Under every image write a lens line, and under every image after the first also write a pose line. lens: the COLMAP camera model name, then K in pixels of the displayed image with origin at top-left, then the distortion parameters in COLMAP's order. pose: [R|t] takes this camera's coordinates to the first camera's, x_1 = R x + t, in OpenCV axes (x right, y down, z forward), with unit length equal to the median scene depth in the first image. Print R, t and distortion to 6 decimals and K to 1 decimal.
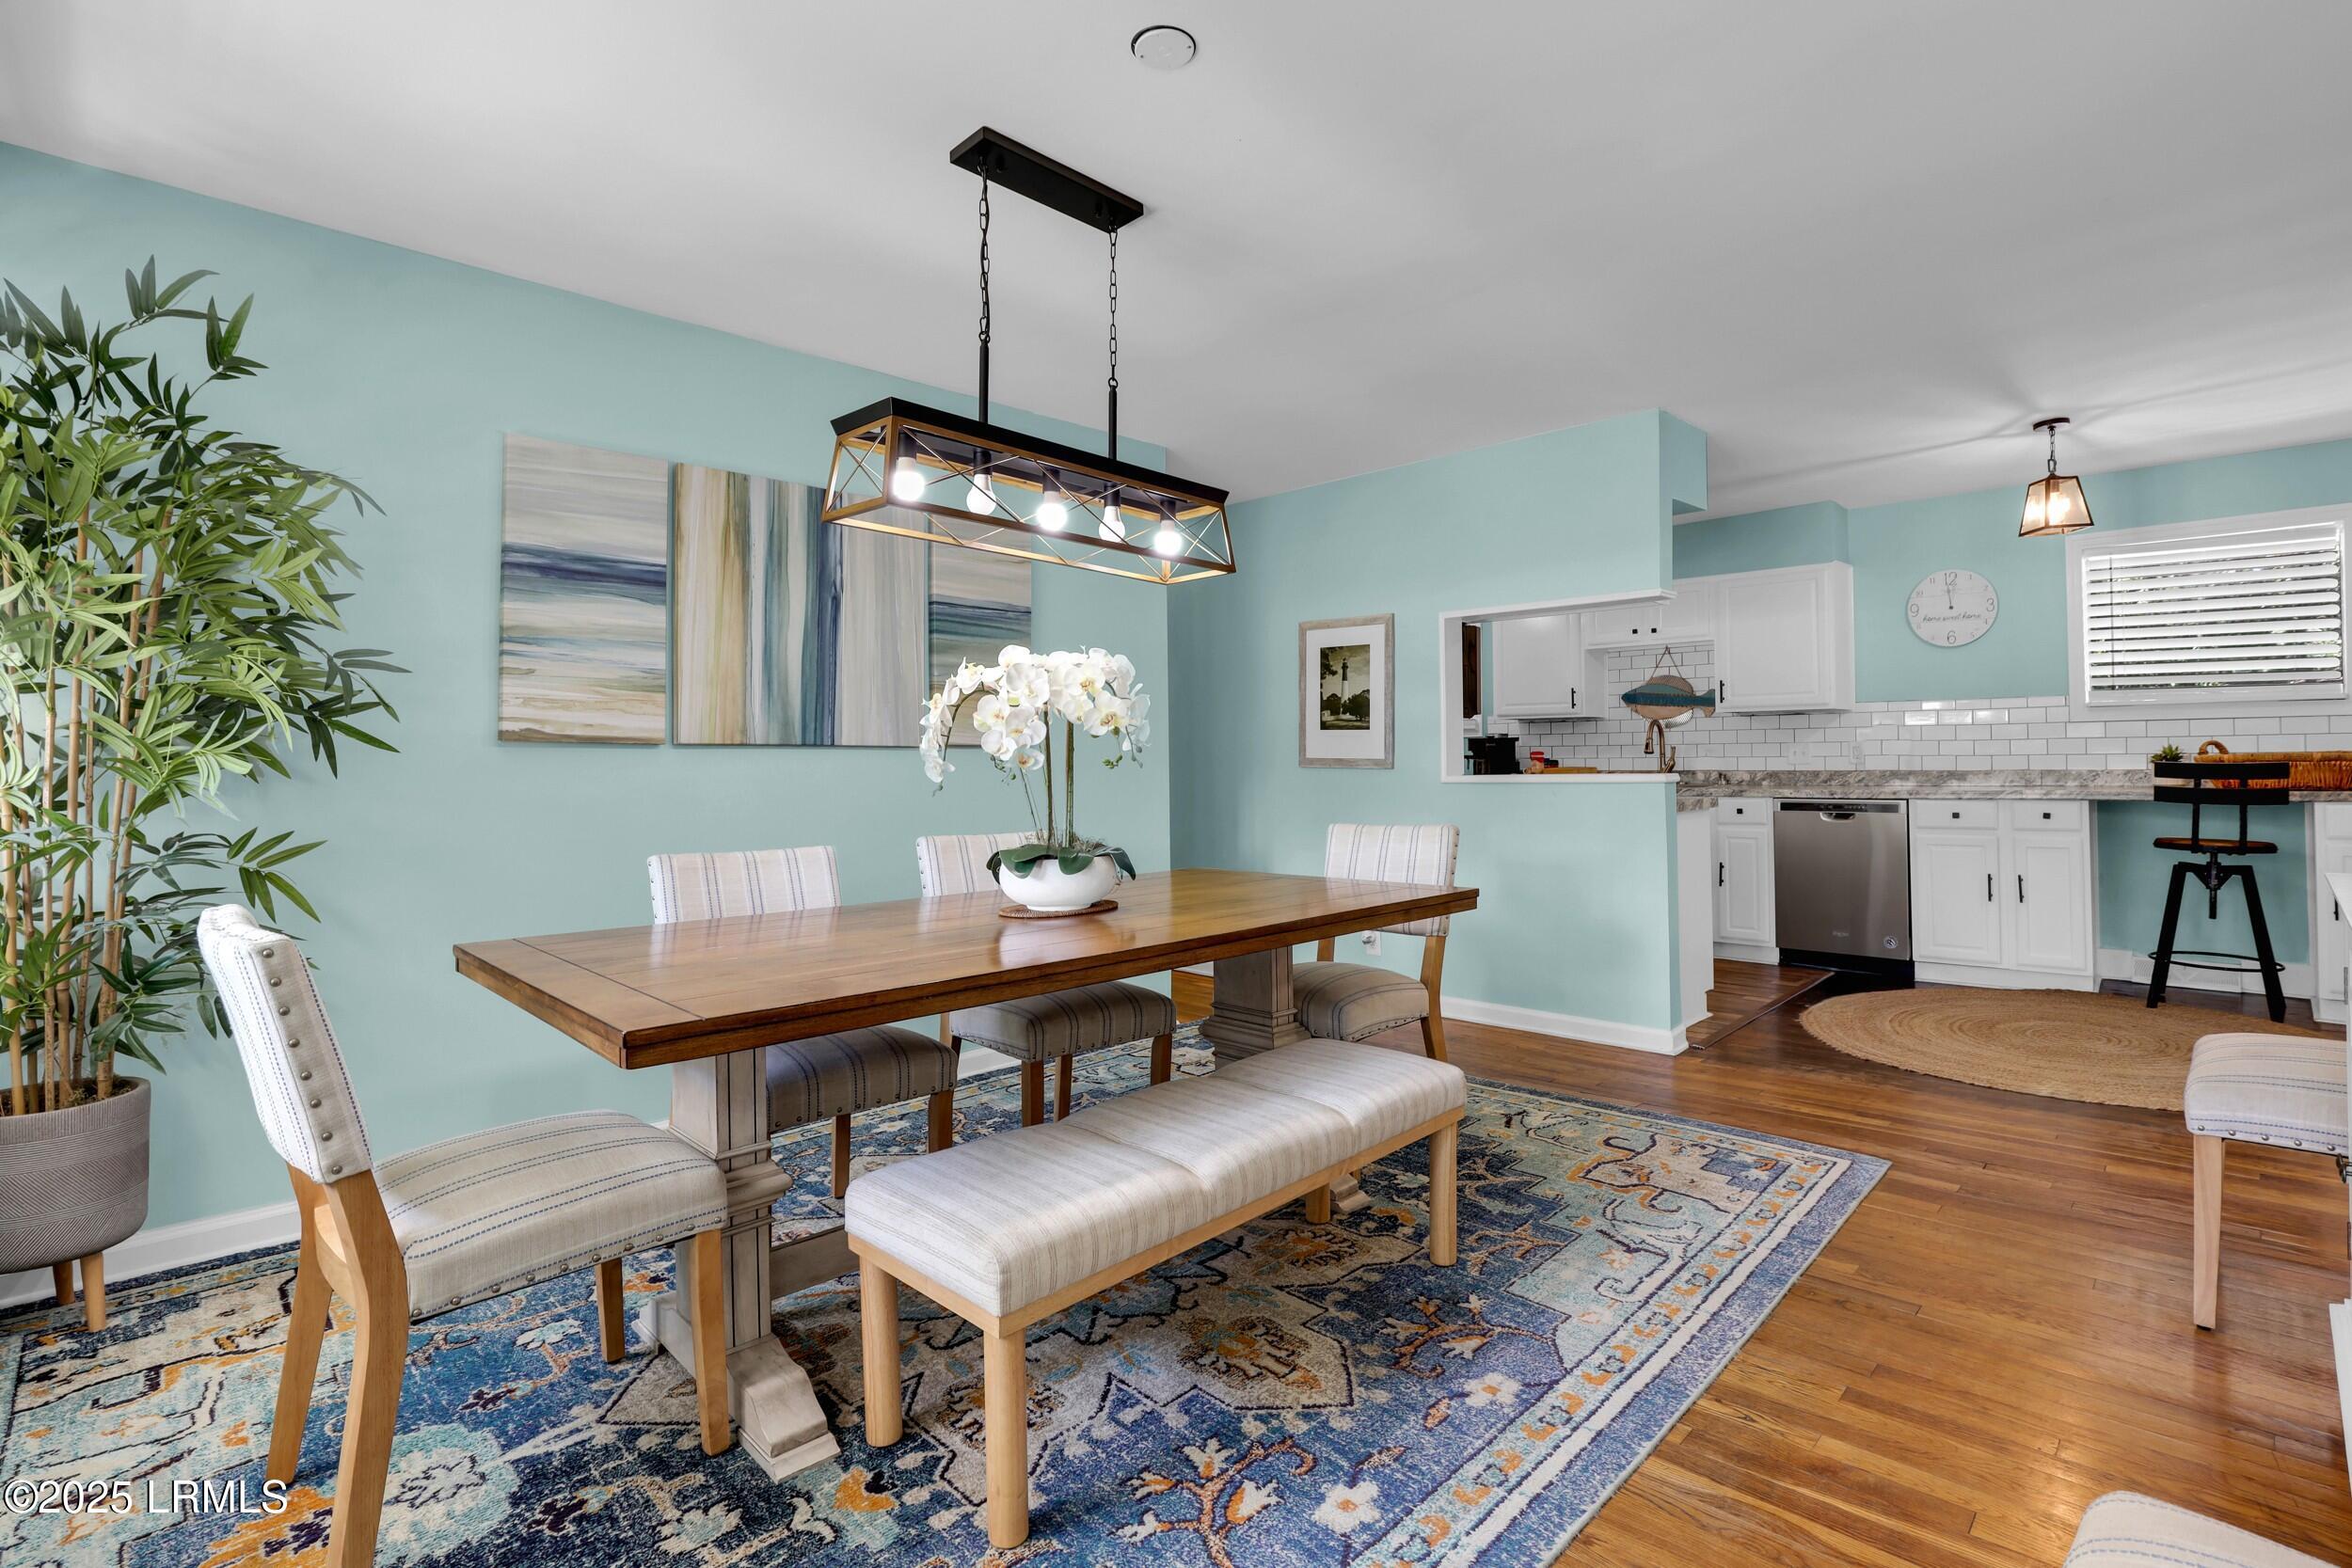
lens RADIAL K [[1113.8, 0, 1190.1], [0, 1113.8, 762.8], [0, 0, 1]] dist [-0.029892, 0.001059]
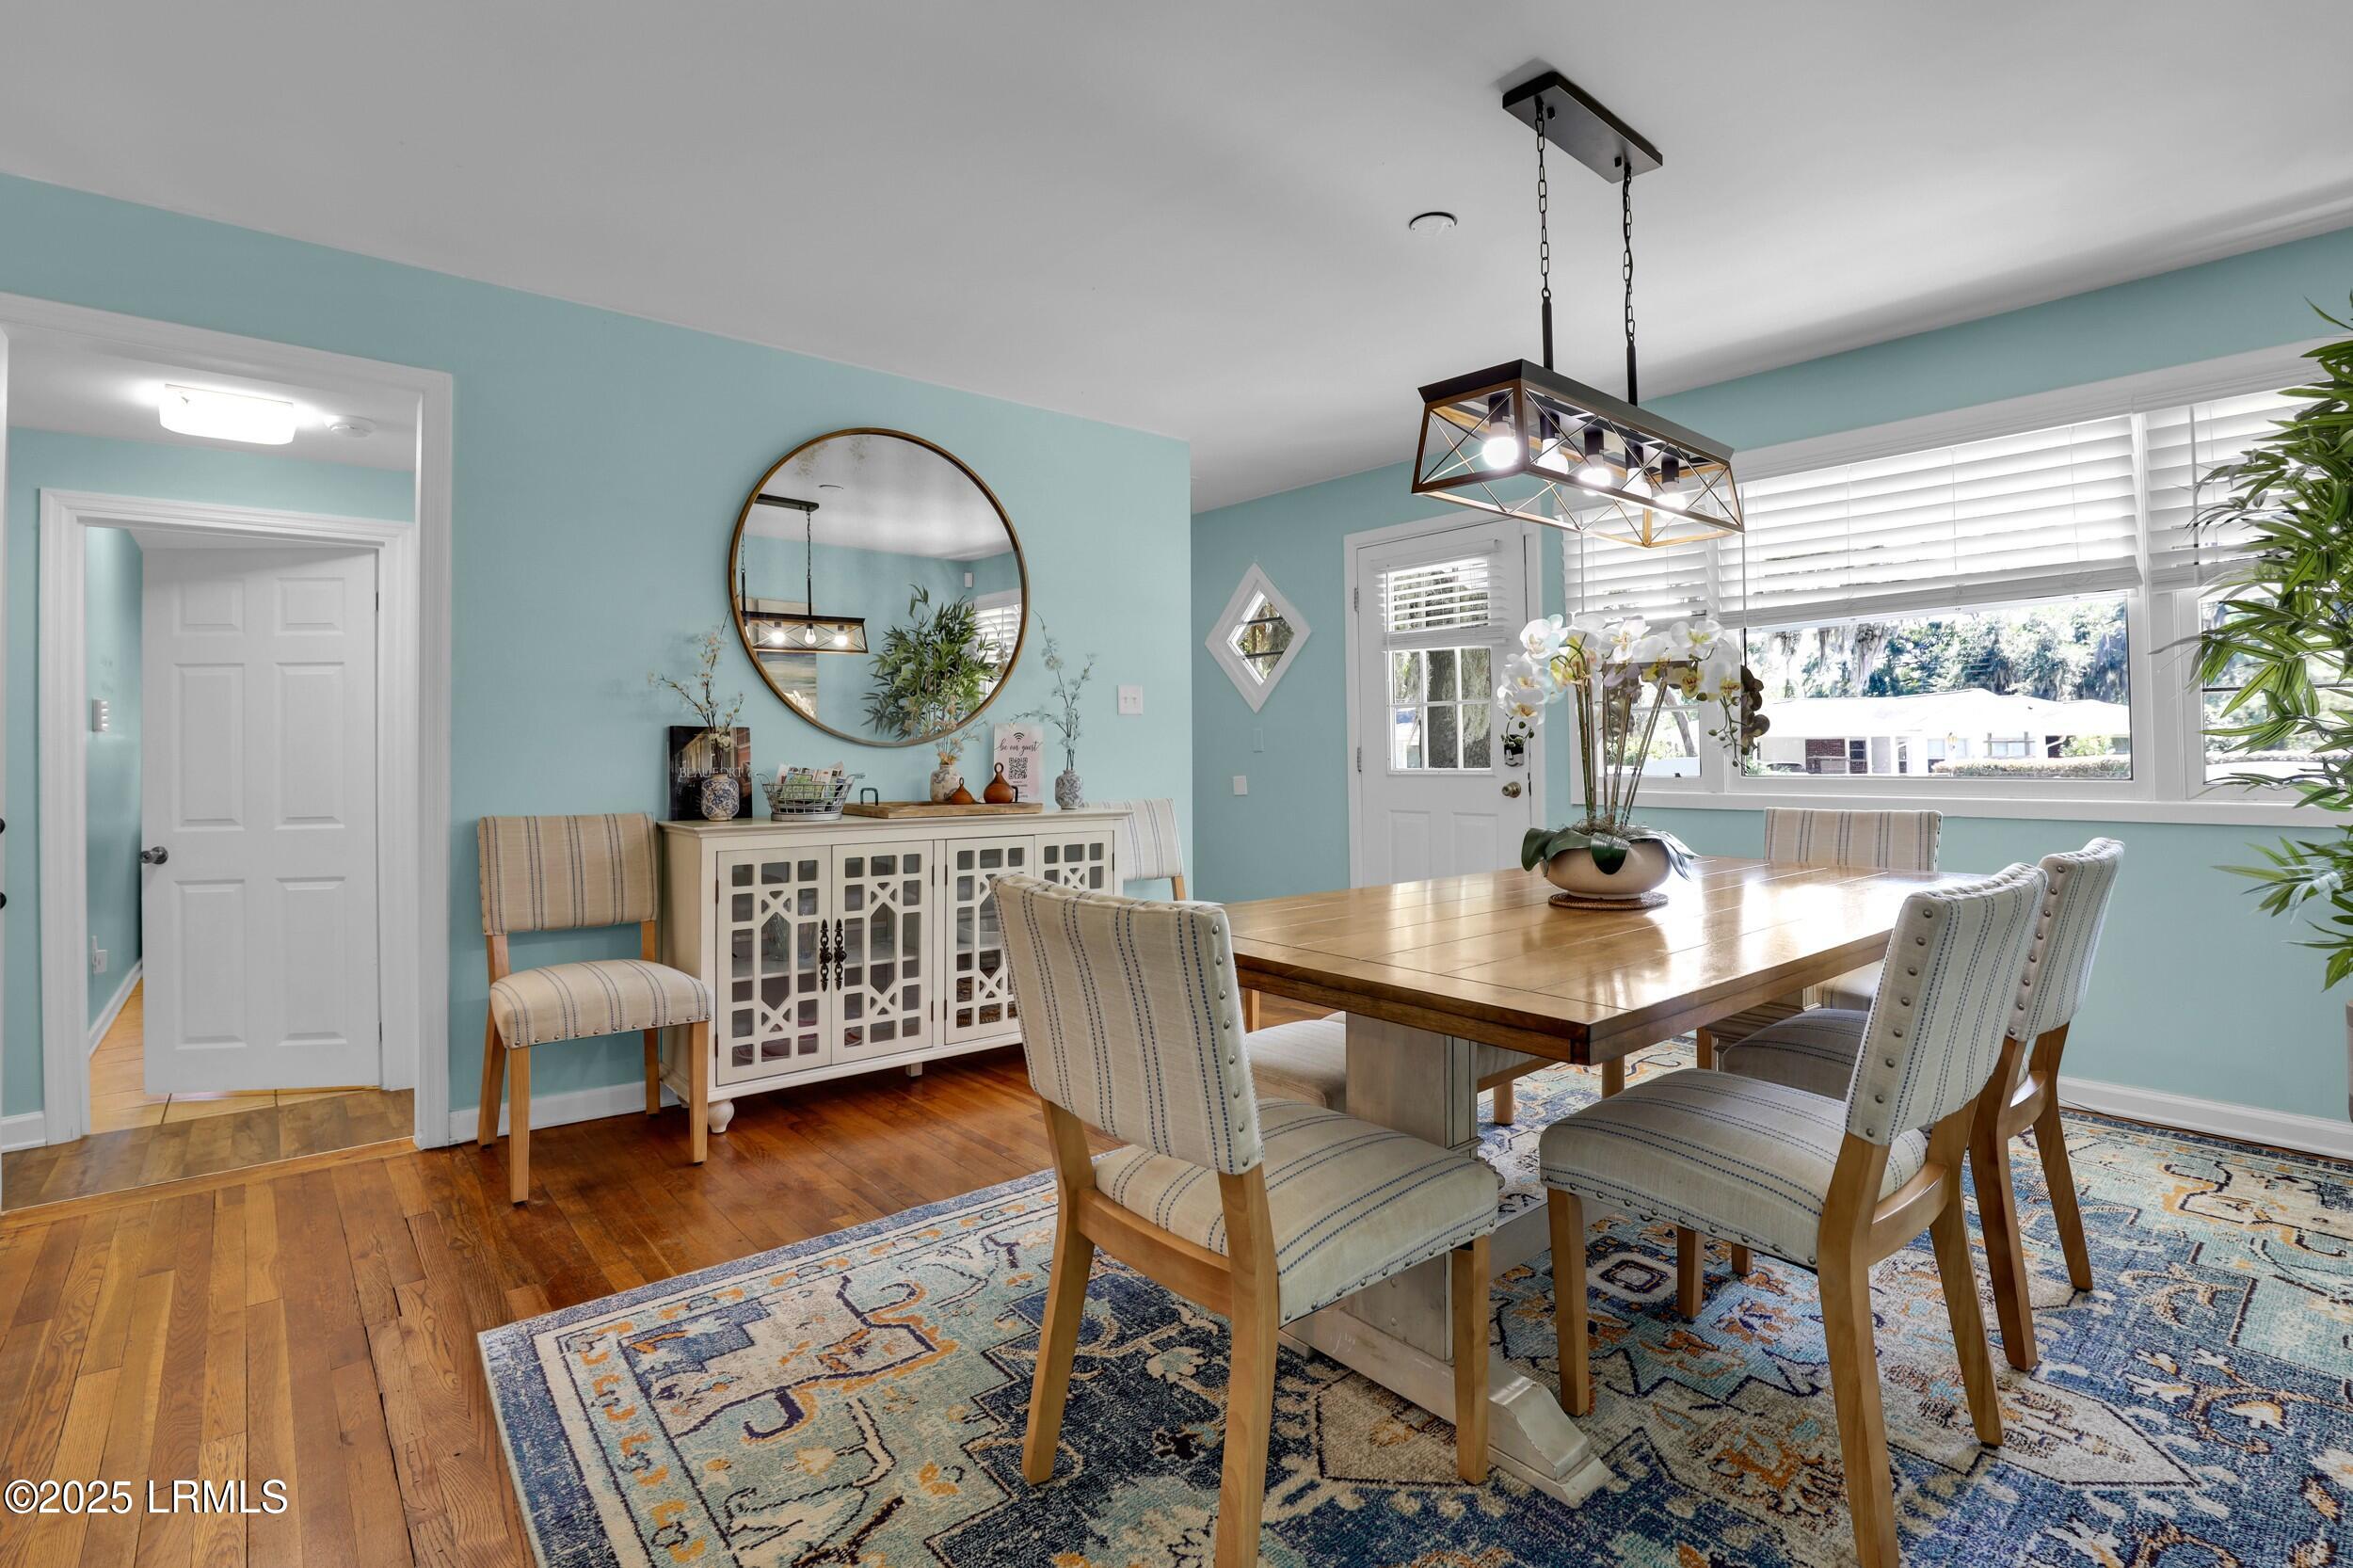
lens RADIAL K [[1096.0, 0, 1199.4], [0, 1096.0, 745.0], [0, 0, 1]] dist [-0.029992, 0.000663]
pose [[-0.997320, 0.021000, 0.070079, 0.125908], [0.020650, 0.999770, -0.005720, 0.003406], [-0.070183, -0.004258, -0.997525, 1.593713]]
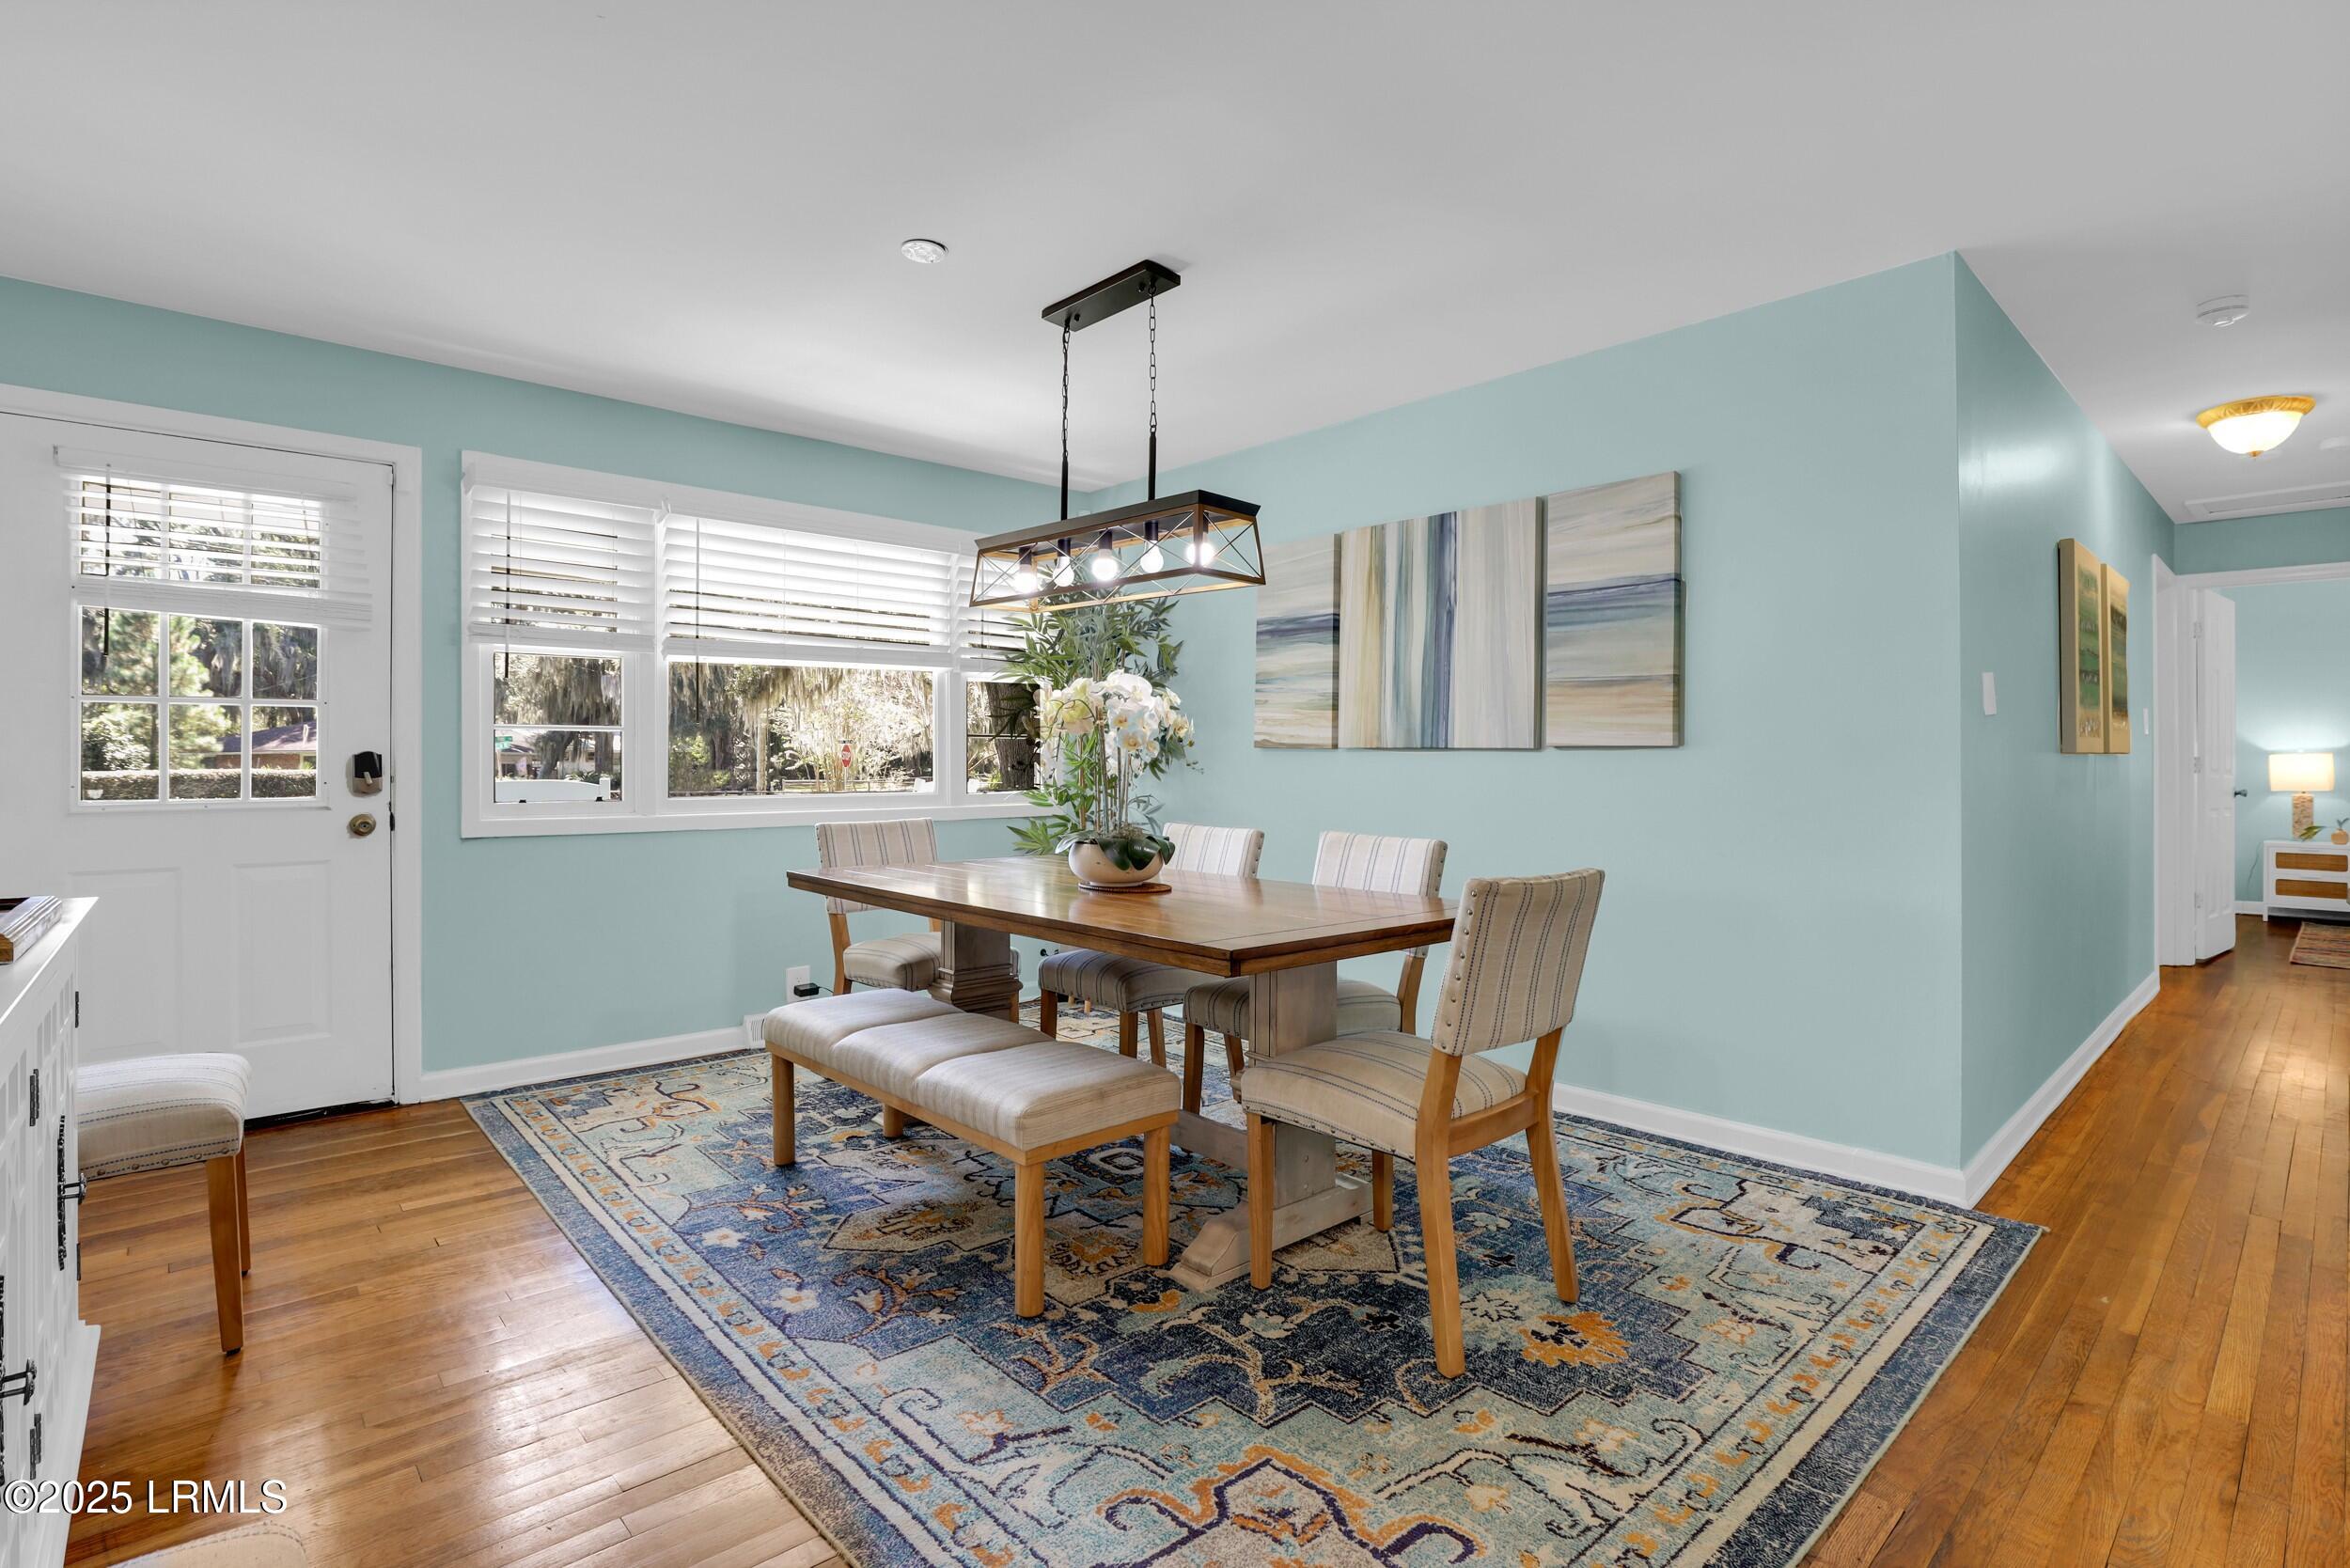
lens RADIAL K [[1113.0, 0, 1189.1], [0, 1113.0, 762.8], [0, 0, 1]] dist [-0.029892, 0.001059]
pose [[-0.046485, 0.009699, -0.998872, 0.912418], [-0.003495, 0.999945, 0.009872, -0.013211], [0.998913, 0.003950, -0.046448, 0.940432]]
